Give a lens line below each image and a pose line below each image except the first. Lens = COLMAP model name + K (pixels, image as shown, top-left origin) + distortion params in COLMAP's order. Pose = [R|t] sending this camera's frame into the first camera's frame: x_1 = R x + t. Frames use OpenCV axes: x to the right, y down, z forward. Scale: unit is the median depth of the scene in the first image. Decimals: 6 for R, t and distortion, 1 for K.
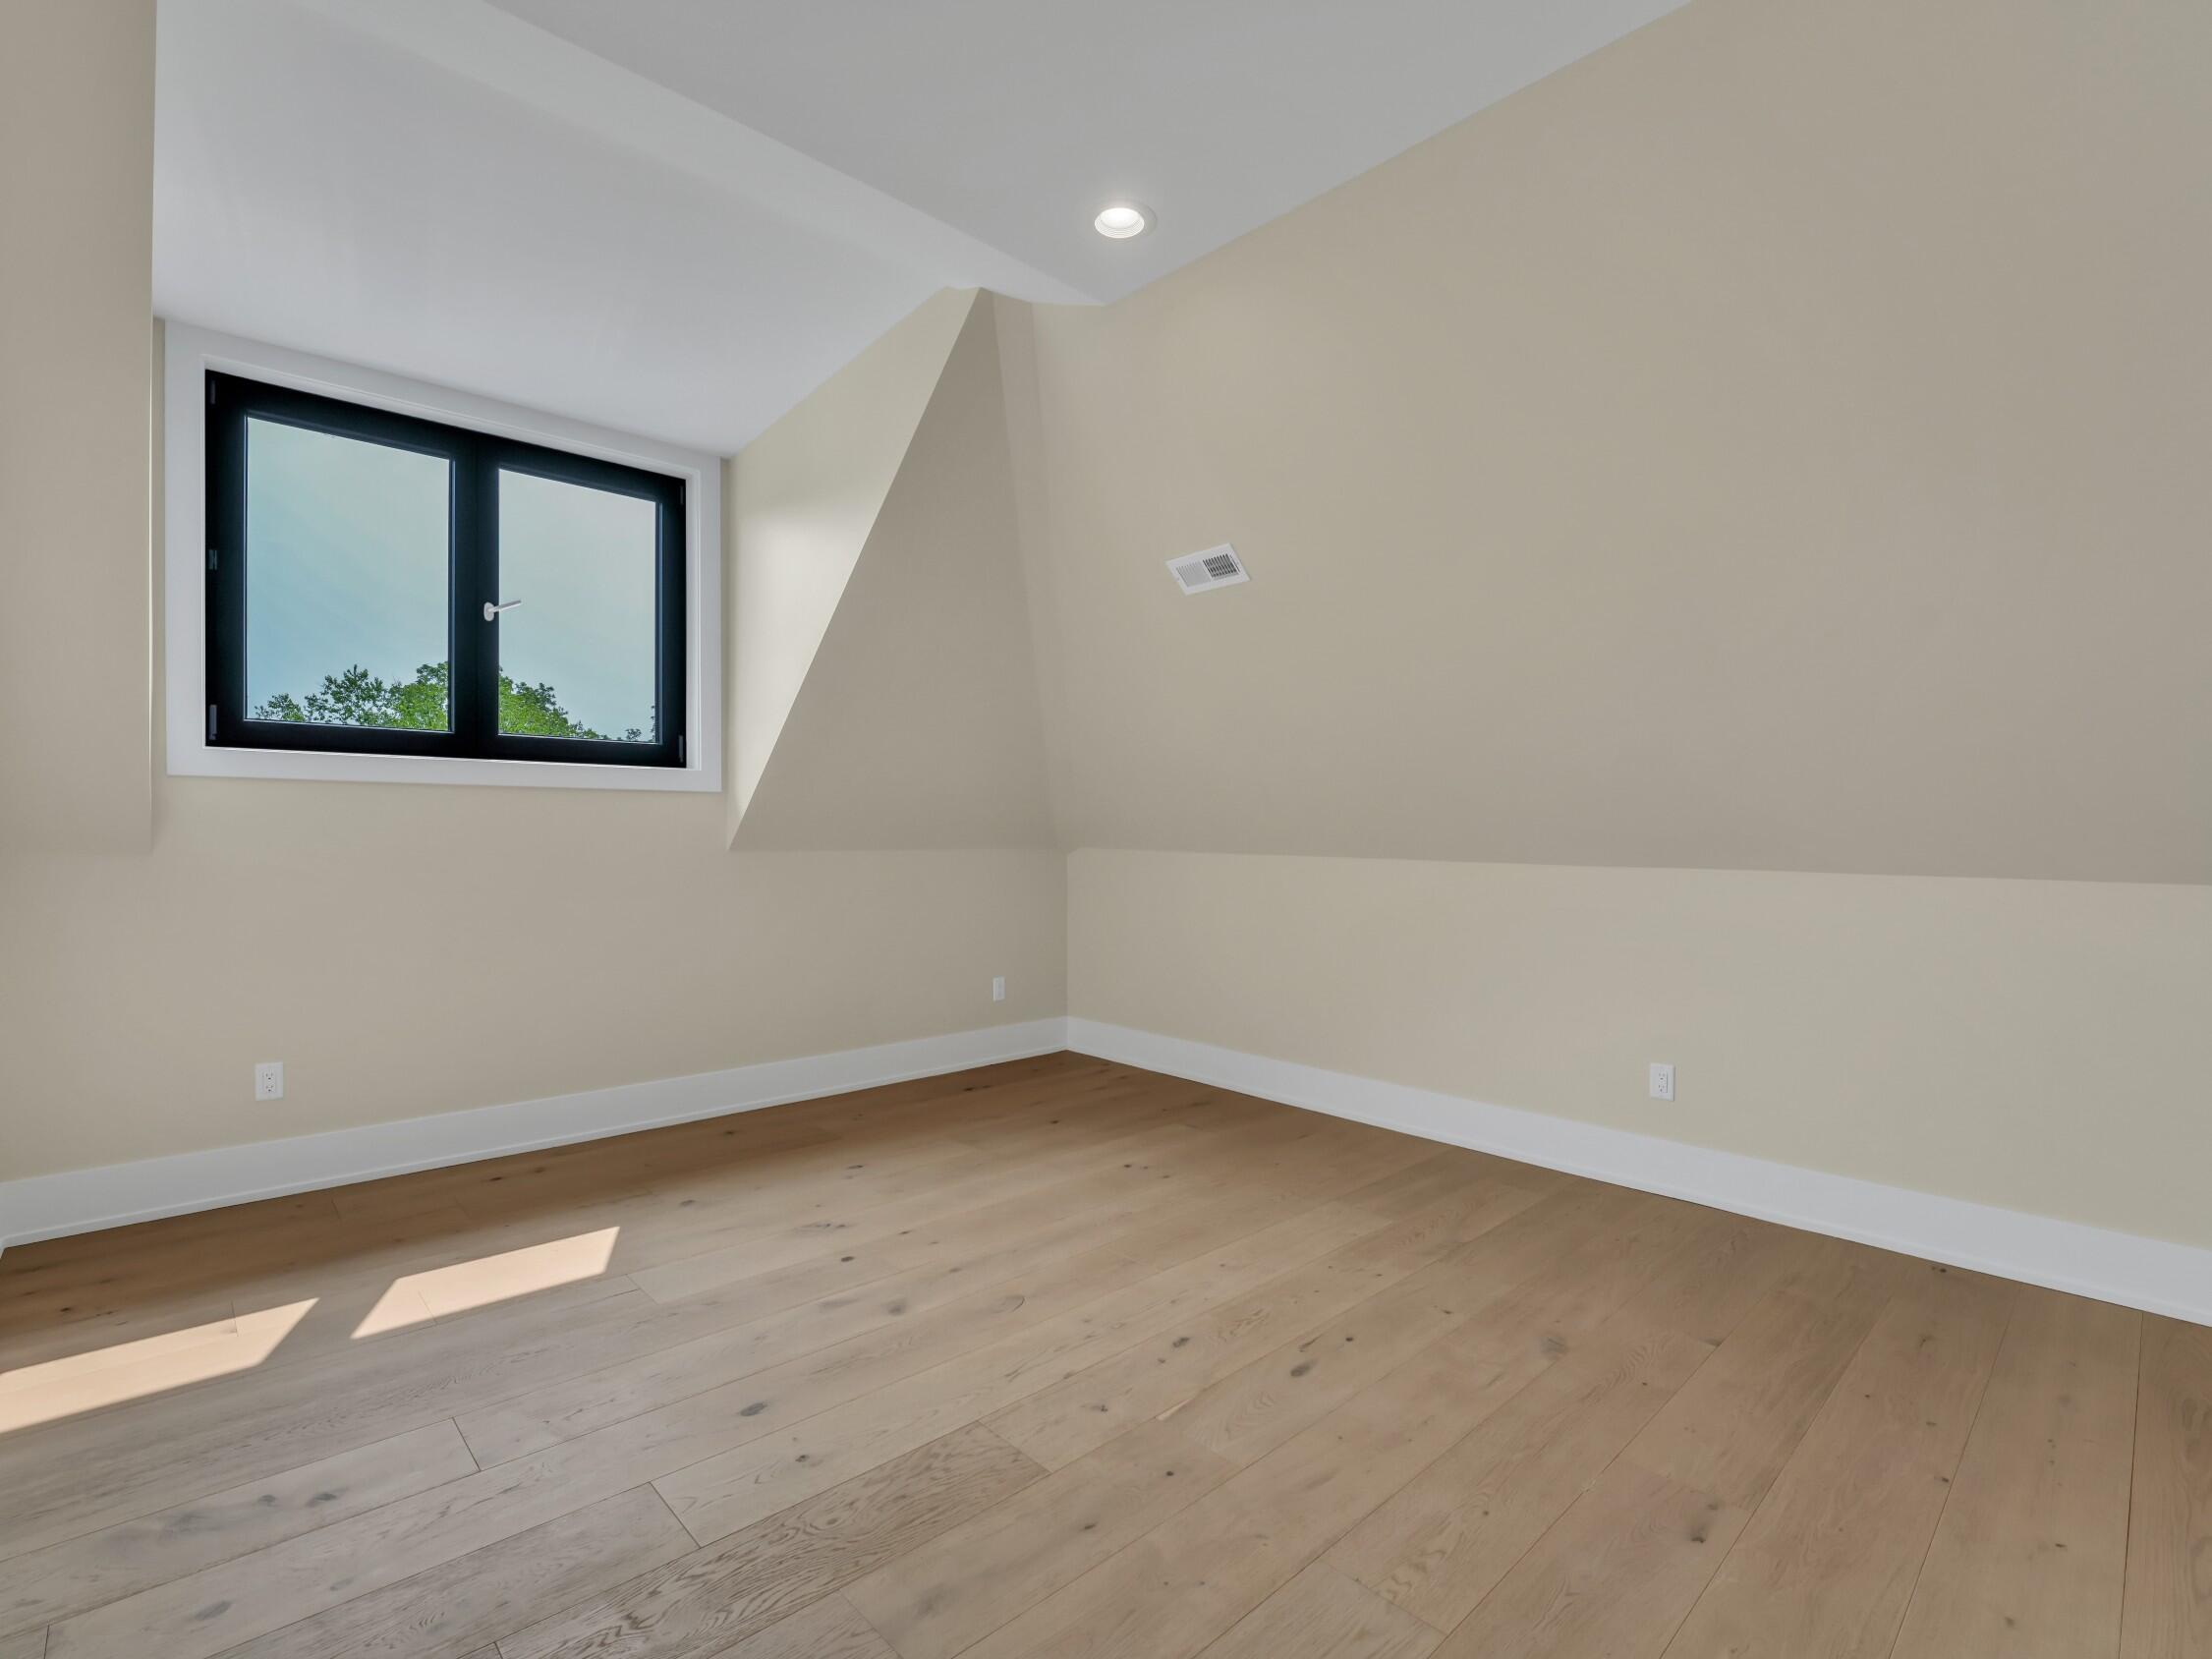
lens RADIAL K [[1036.6, 0, 1109.9], [0, 1036.6, 868.0], [0, 0, 1]] dist [0.000302, -0.000060]
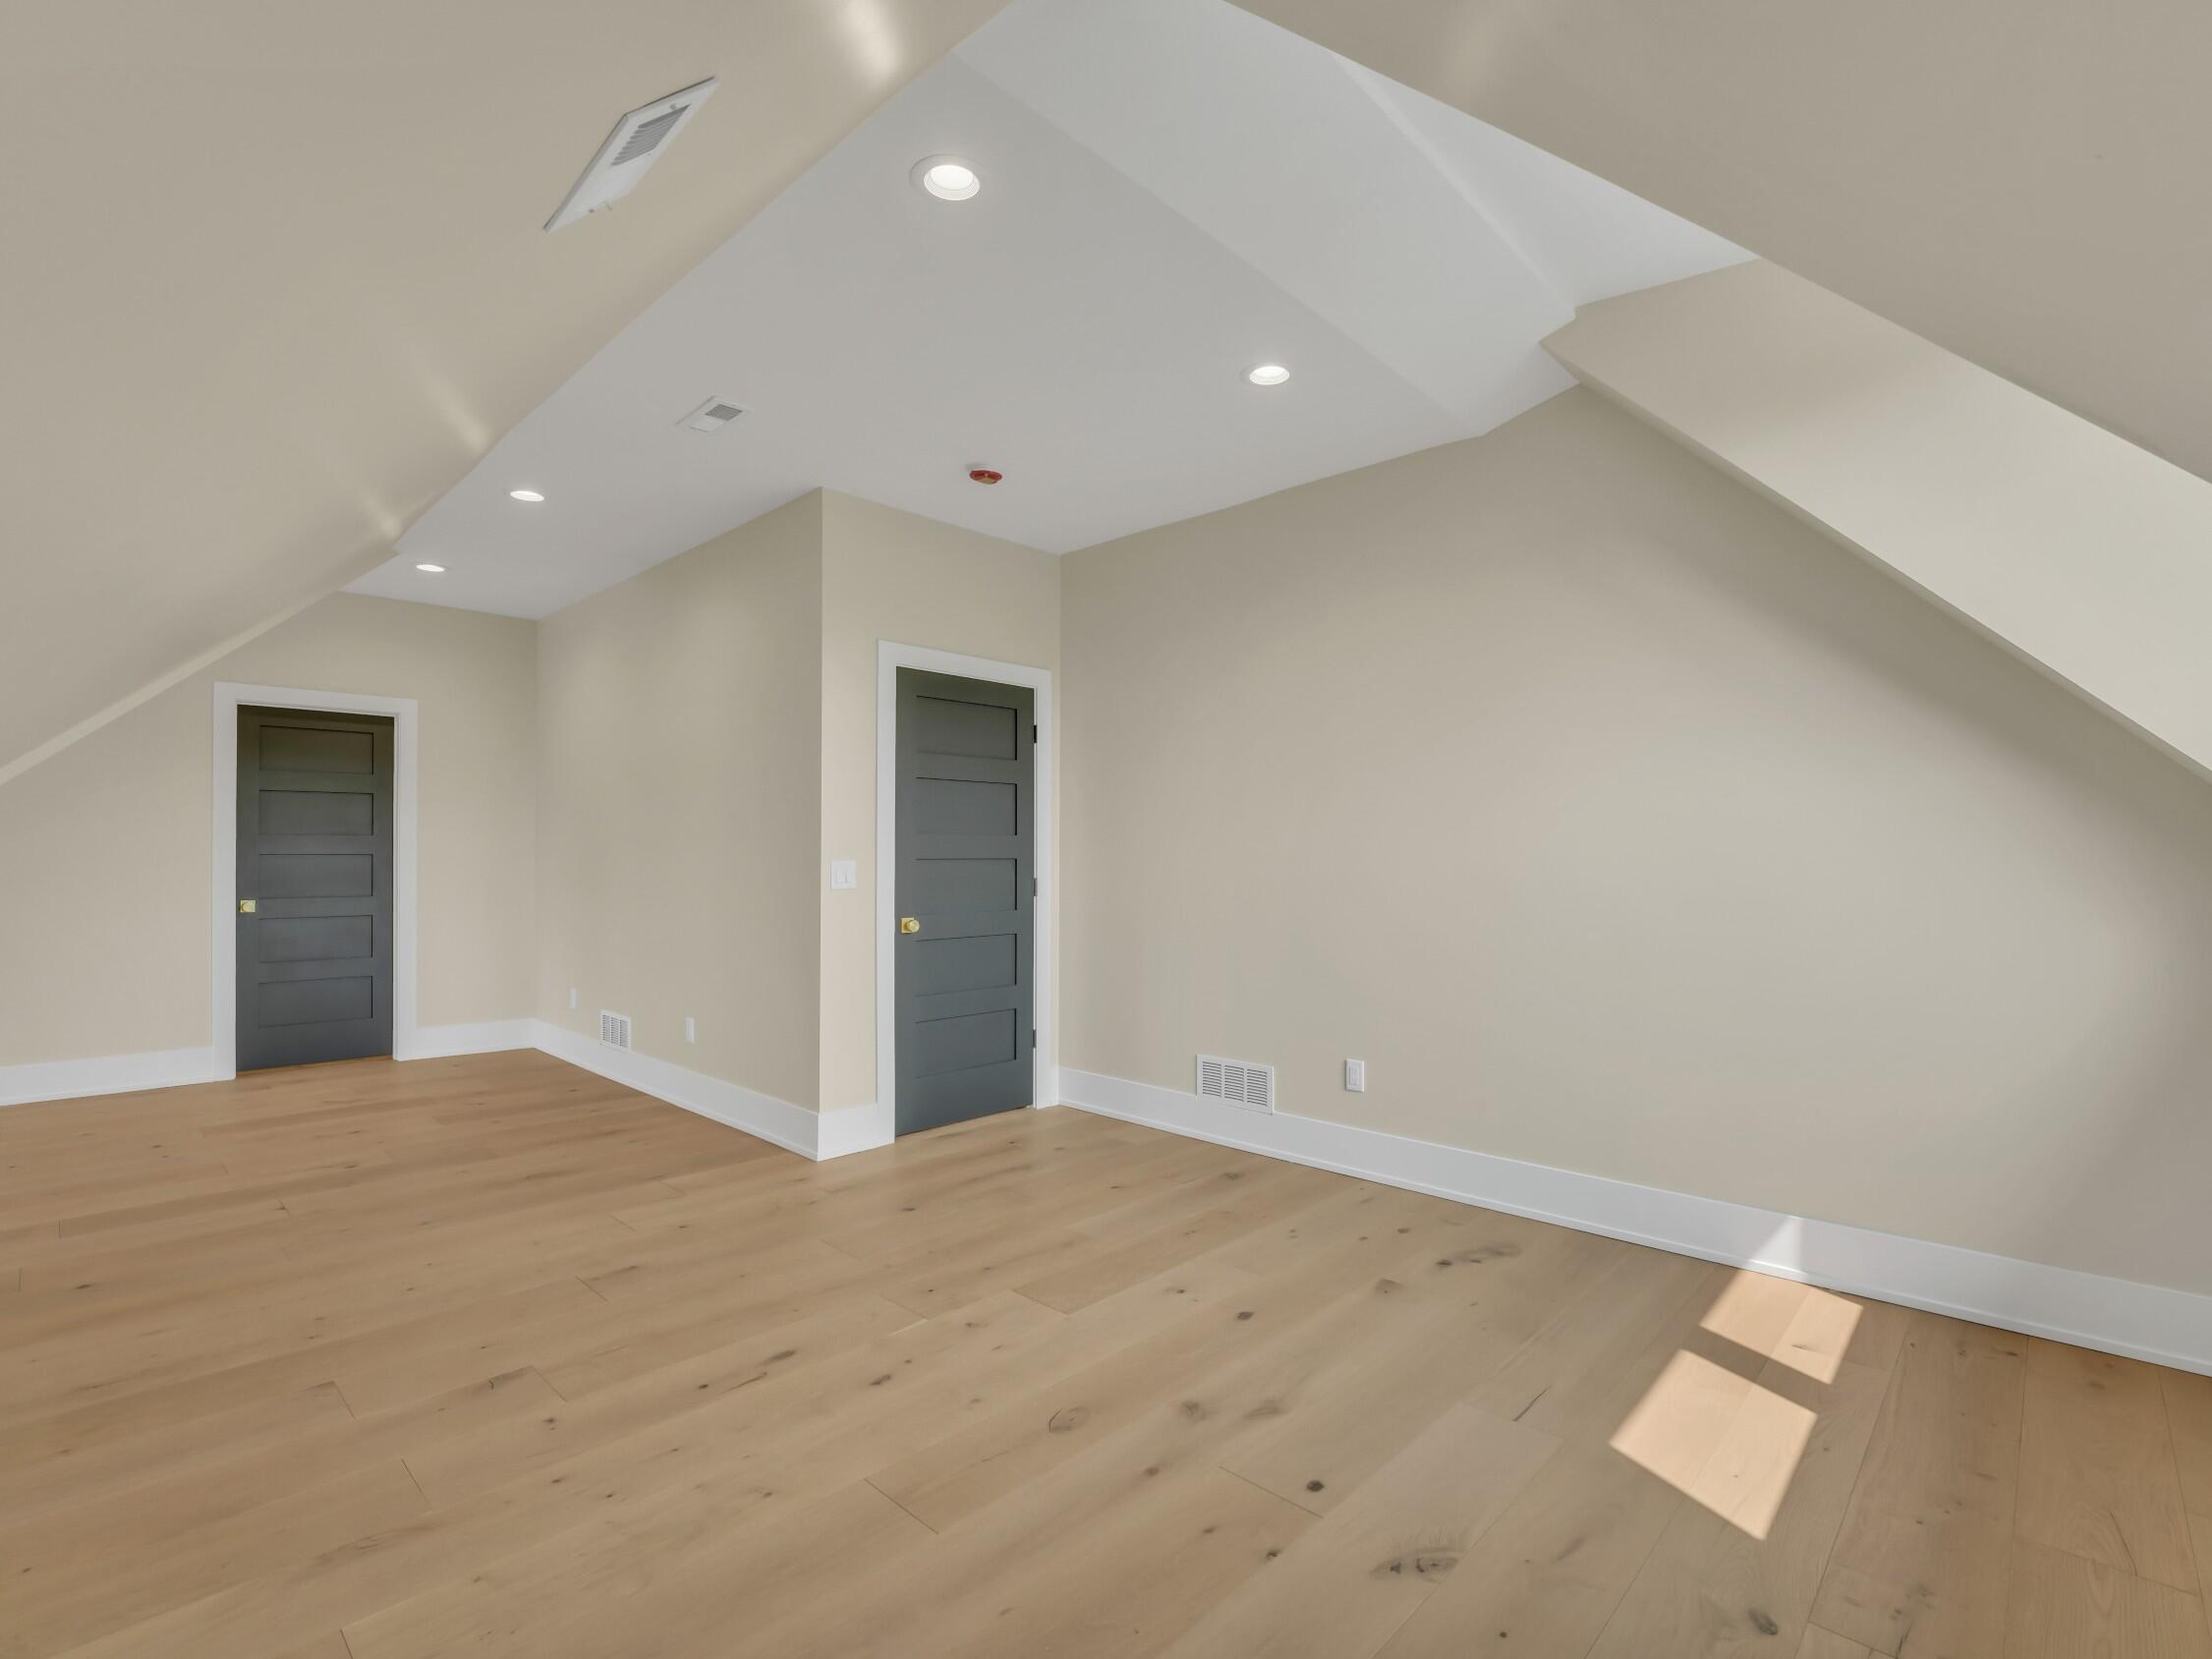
lens RADIAL K [[1036.7, 0, 1102.9], [0, 1036.7, 848.5], [0, 0, 1]] dist [-0.022933, -0.000293]
pose [[-0.998618, -0.010172, -0.051568, -0.073561], [-0.011301, 0.999702, 0.021638, -0.059822], [0.051332, 0.022191, -0.998435, 1.701463]]
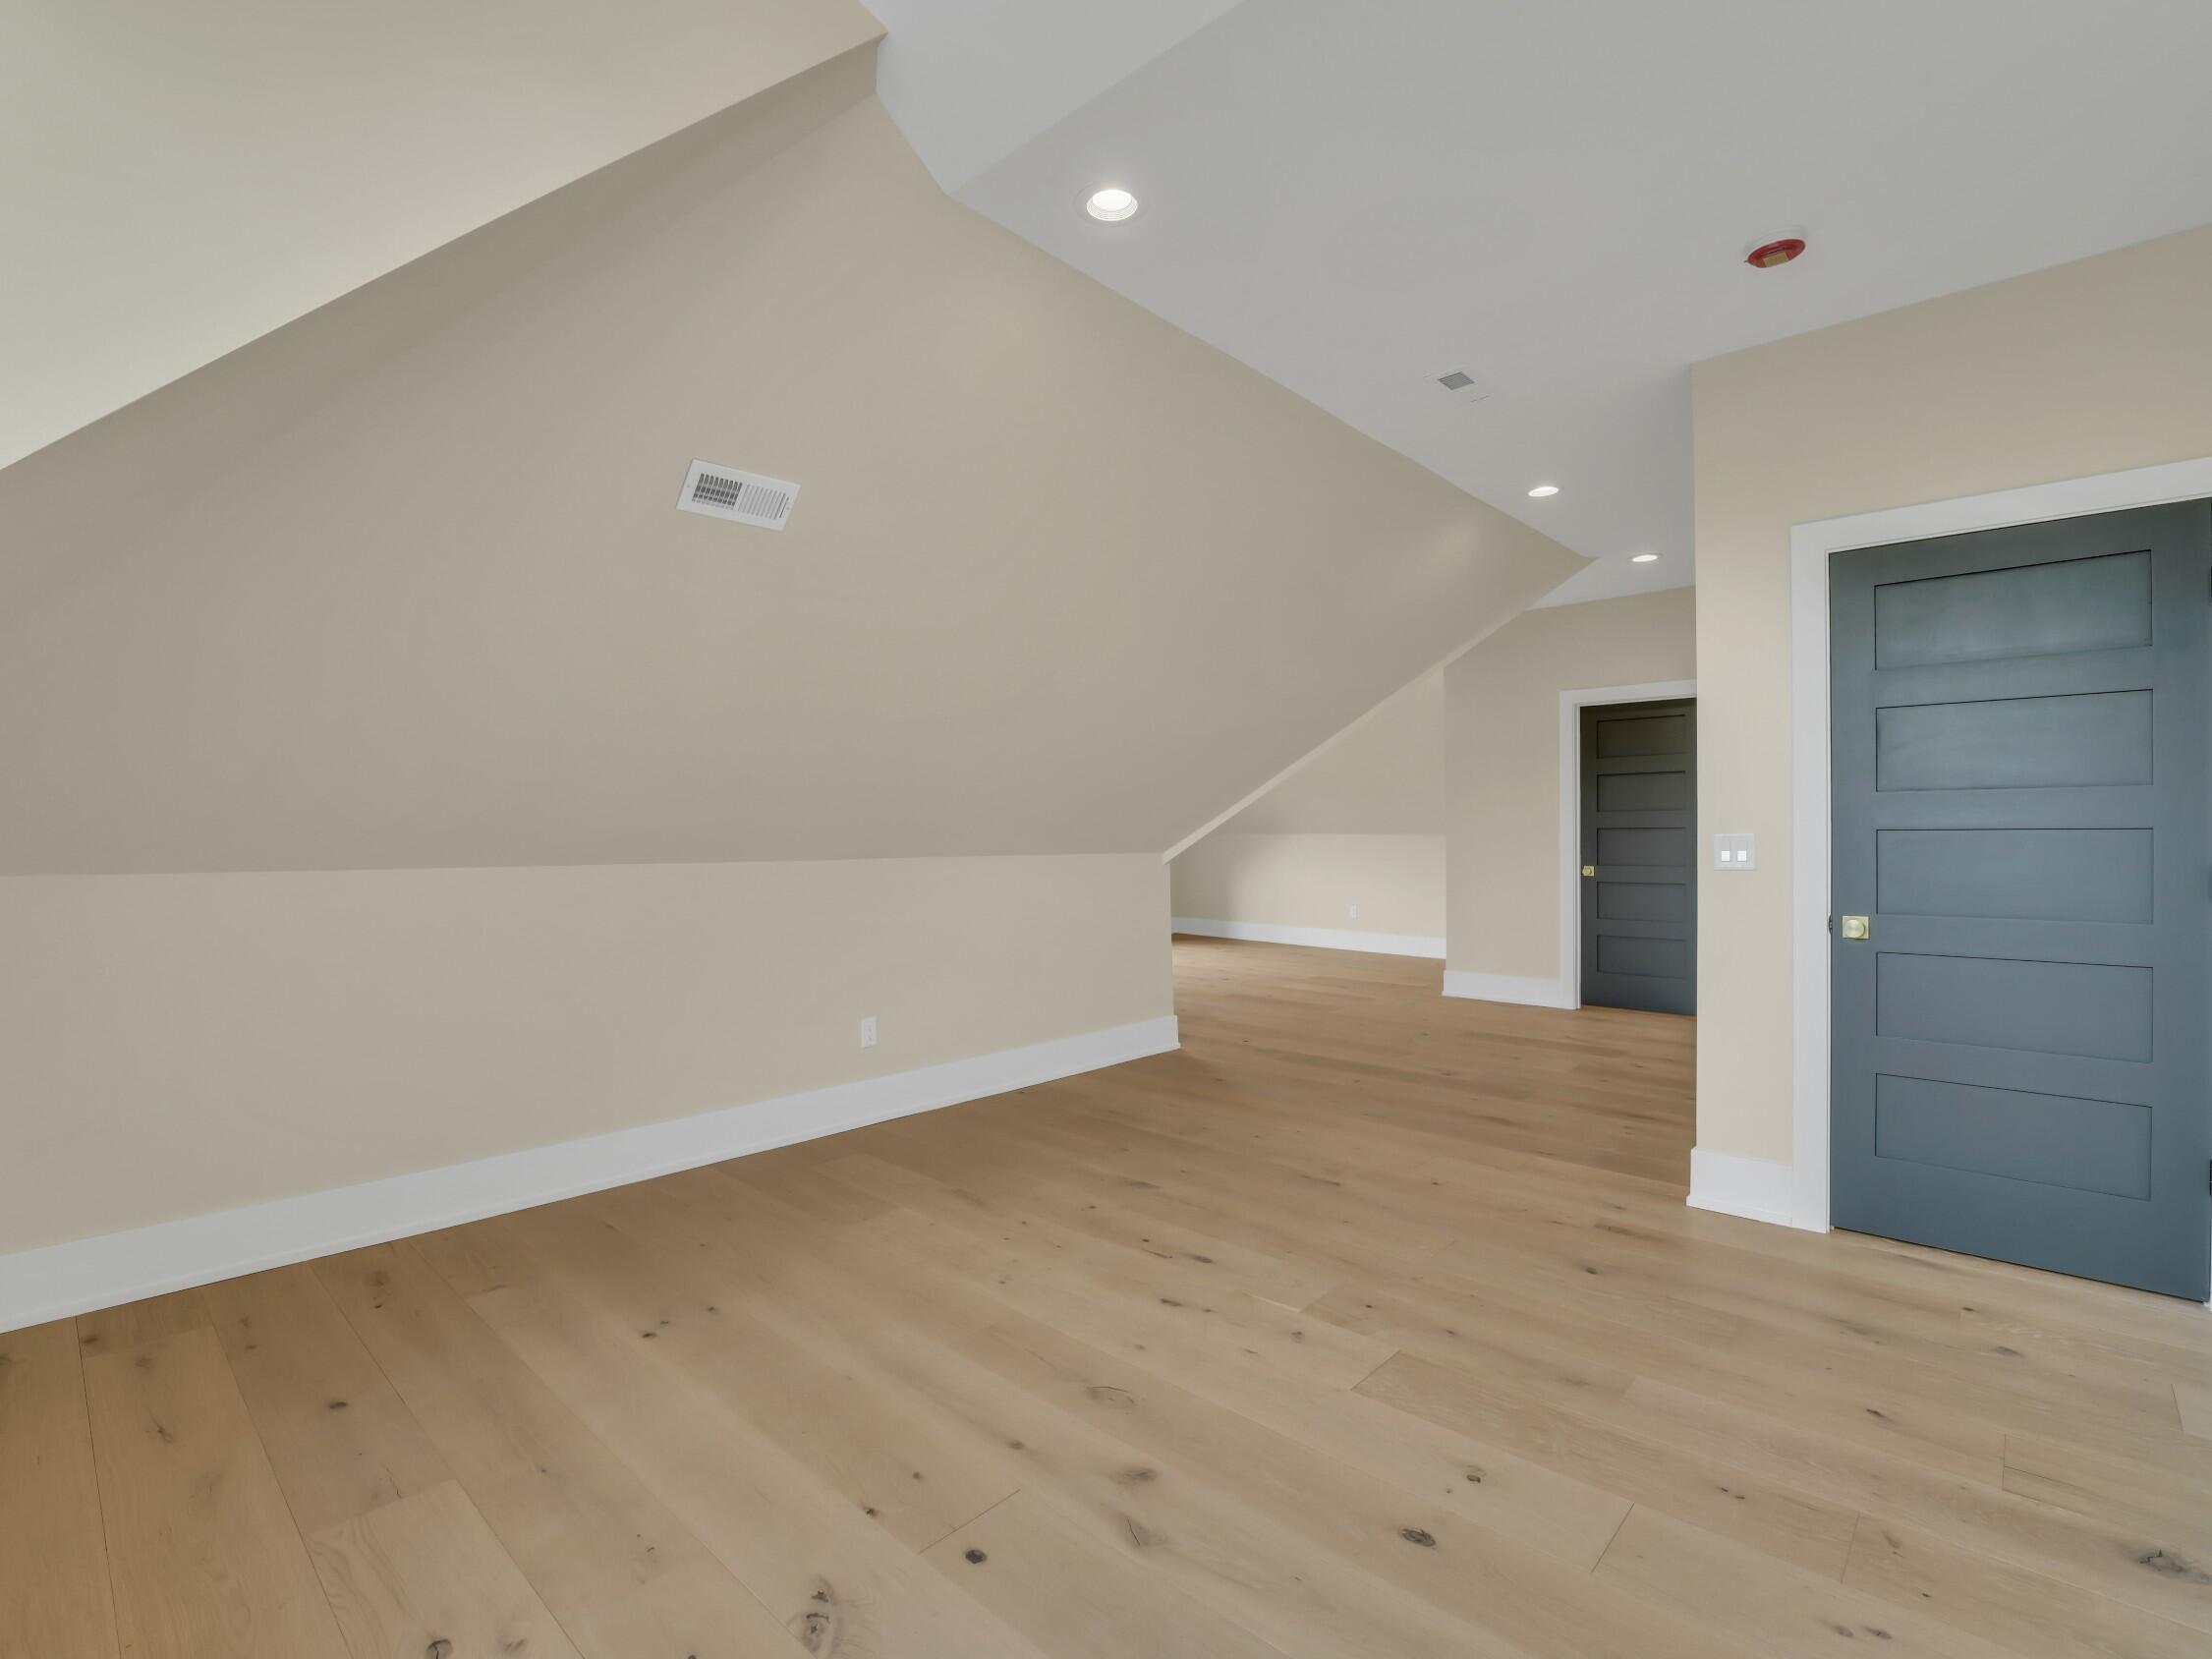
lens RADIAL K [[1036.7, 0, 1102.9], [0, 1036.7, 848.5], [0, 0, 1]] dist [-0.022933, -0.000293]
pose [[-0.062997, -0.023557, 0.997736, -0.854515], [0.033662, 0.999102, 0.025715, -0.041777], [-0.997446, 0.035206, -0.062147, 0.970055]]
